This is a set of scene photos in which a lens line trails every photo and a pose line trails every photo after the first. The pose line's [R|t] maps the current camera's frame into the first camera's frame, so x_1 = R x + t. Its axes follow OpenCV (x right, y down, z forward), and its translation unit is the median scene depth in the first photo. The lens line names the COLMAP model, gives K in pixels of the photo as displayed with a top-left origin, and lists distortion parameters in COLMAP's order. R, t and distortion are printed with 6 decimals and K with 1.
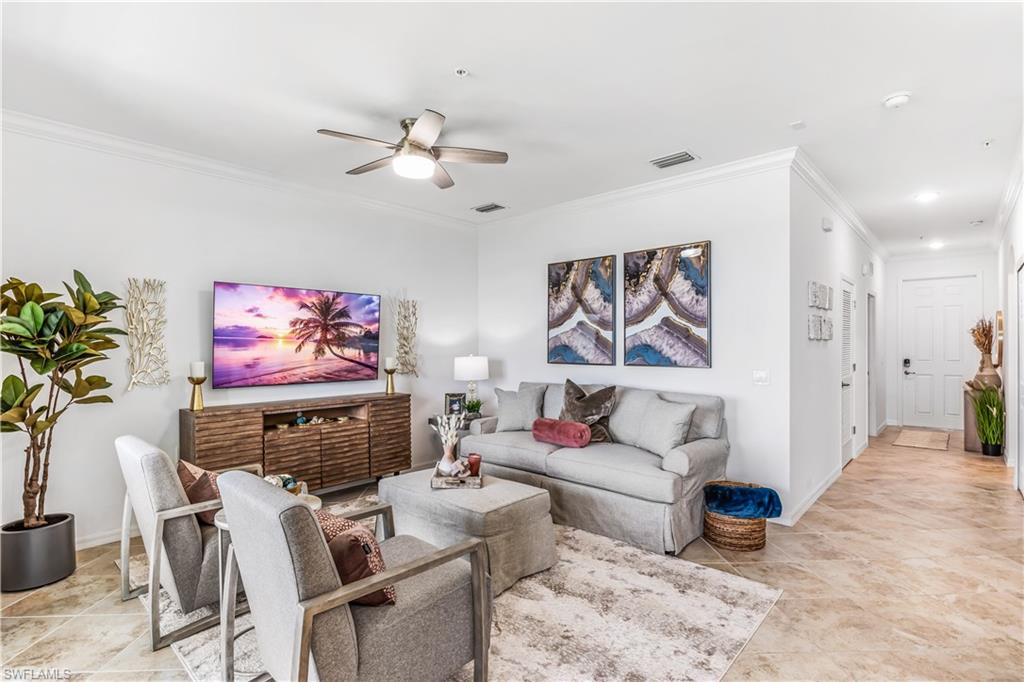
lens RADIAL K [[499.4, 0, 512.0], [0, 499.4, 347.2], [0, 0, 1]] dist [-0.003326, -0.001314]
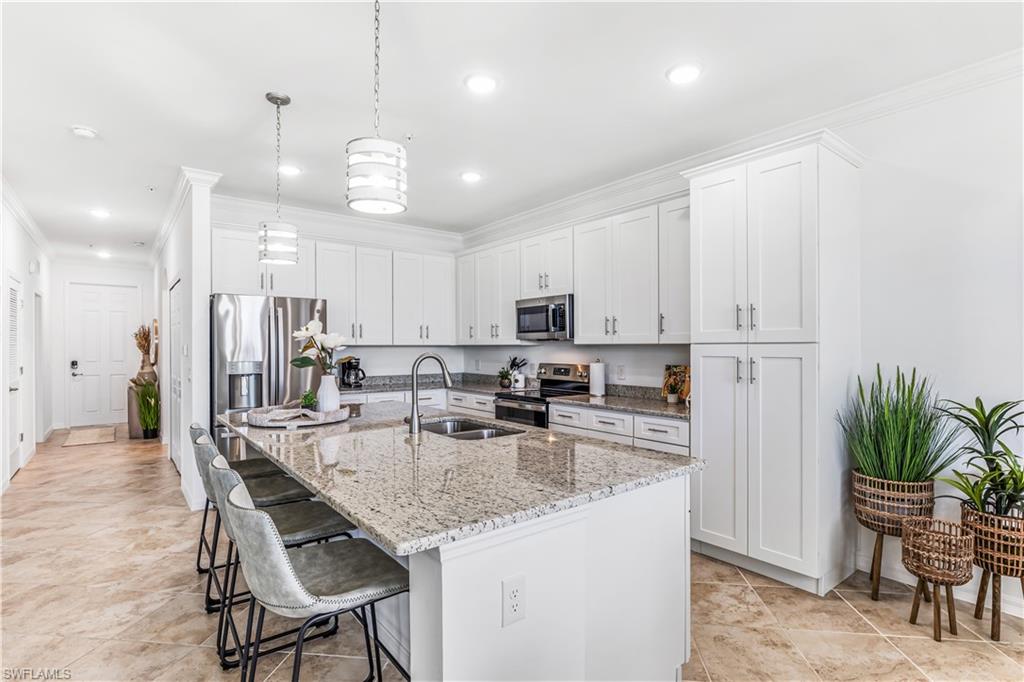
lens RADIAL K [[499.4, 0, 512.0], [0, 499.4, 347.2], [0, 0, 1]] dist [-0.003326, -0.001314]
pose [[0.167411, 0.000379, 0.985887, -0.080045], [0.003813, 0.999992, -0.001032, 0.000557], [-0.985880, 0.003932, 0.167408, -0.067475]]
